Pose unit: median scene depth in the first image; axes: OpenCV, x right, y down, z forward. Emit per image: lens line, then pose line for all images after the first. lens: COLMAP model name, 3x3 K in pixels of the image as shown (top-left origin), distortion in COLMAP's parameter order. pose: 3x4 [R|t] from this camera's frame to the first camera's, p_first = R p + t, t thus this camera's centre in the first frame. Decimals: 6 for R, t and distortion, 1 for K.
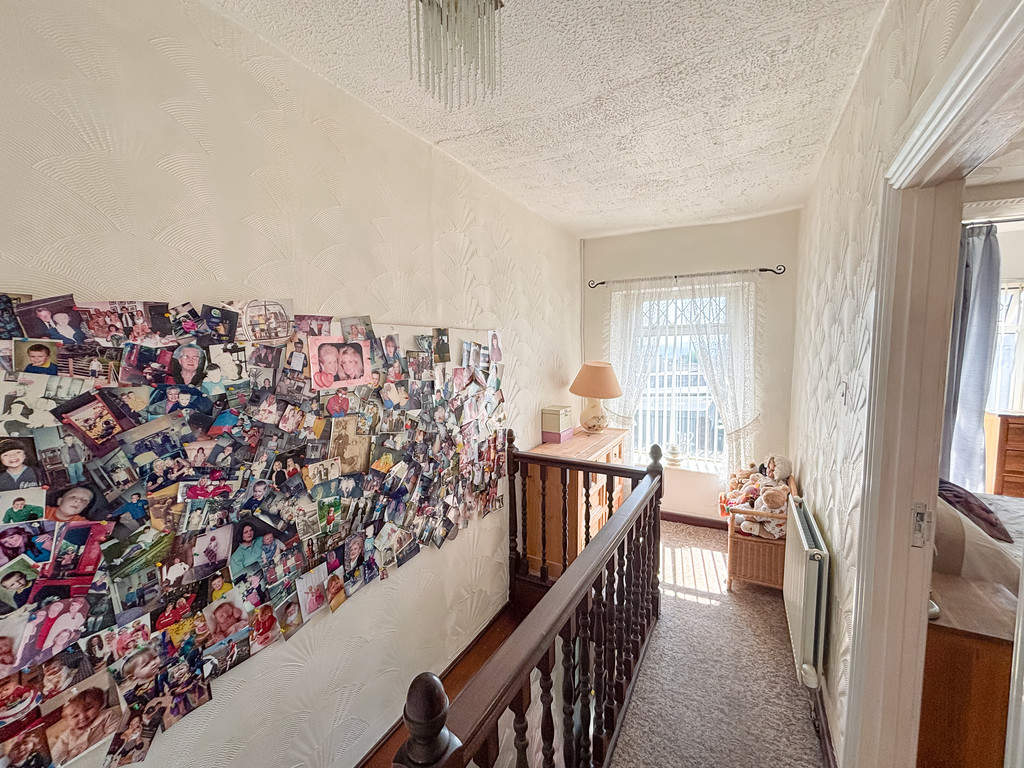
lens RADIAL K [[419.6, 0, 512.0], [0, 419.6, 384.0], [0, 0, 1]] dist [-0.002390, -0.000261]
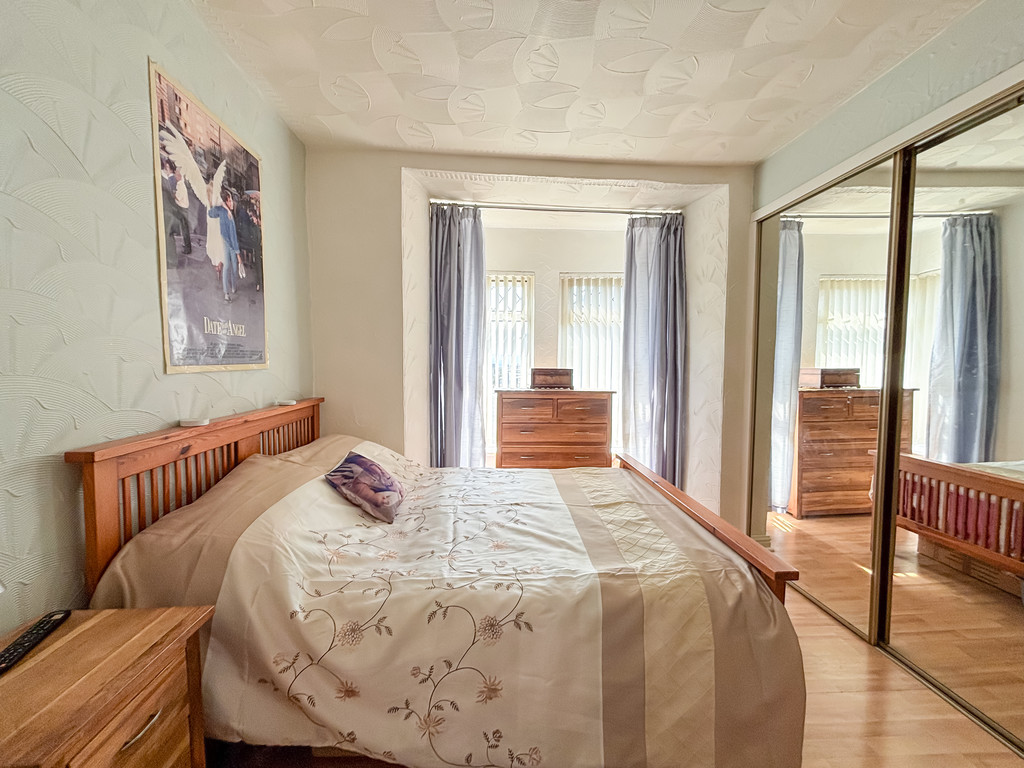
lens RADIAL K [[412.8, 0, 508.0], [0, 412.8, 386.1], [0, 0, 1]] dist [0.000829, 0.000275]
pose [[0.855052, -0.022462, 0.518055, 0.666705], [0.032267, 0.999430, -0.009923, 0.076053], [-0.517537, 0.025200, 0.855290, 0.086050]]
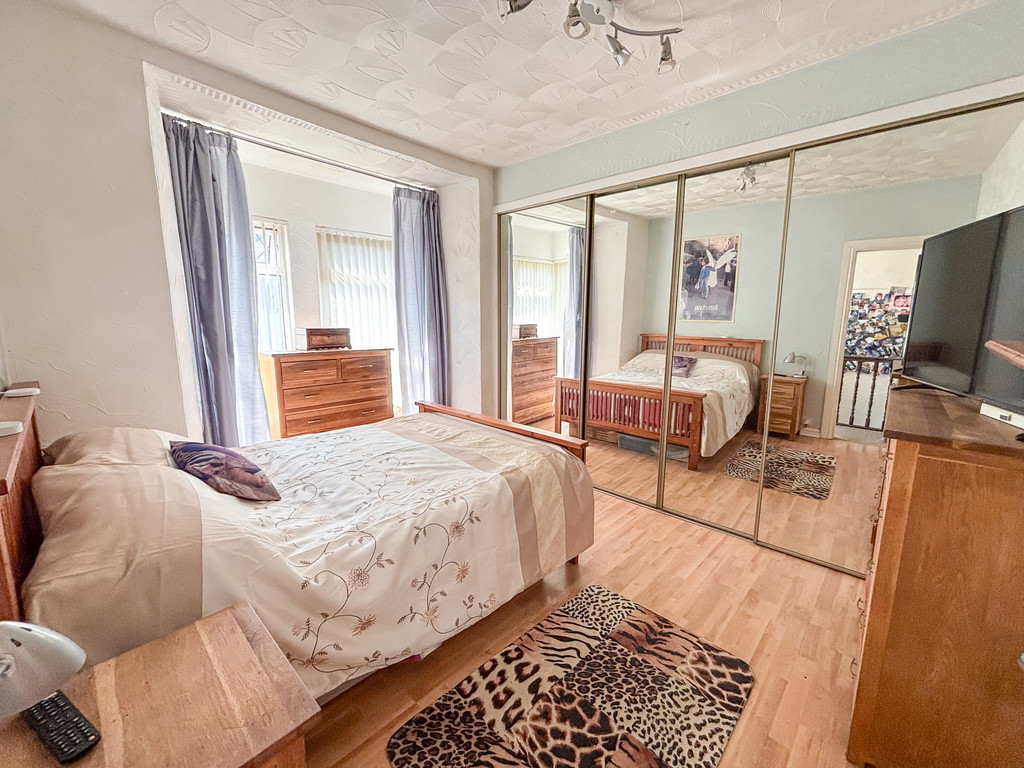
lens RADIAL K [[419.6, 0, 512.0], [0, 419.6, 384.0], [0, 0, 1]] dist [-0.002390, -0.000261]
pose [[0.246395, -0.150235, 0.957454, 0.378344], [0.074702, 0.987917, 0.135791, 0.051588], [-0.966286, 0.038065, 0.254640, 0.230545]]
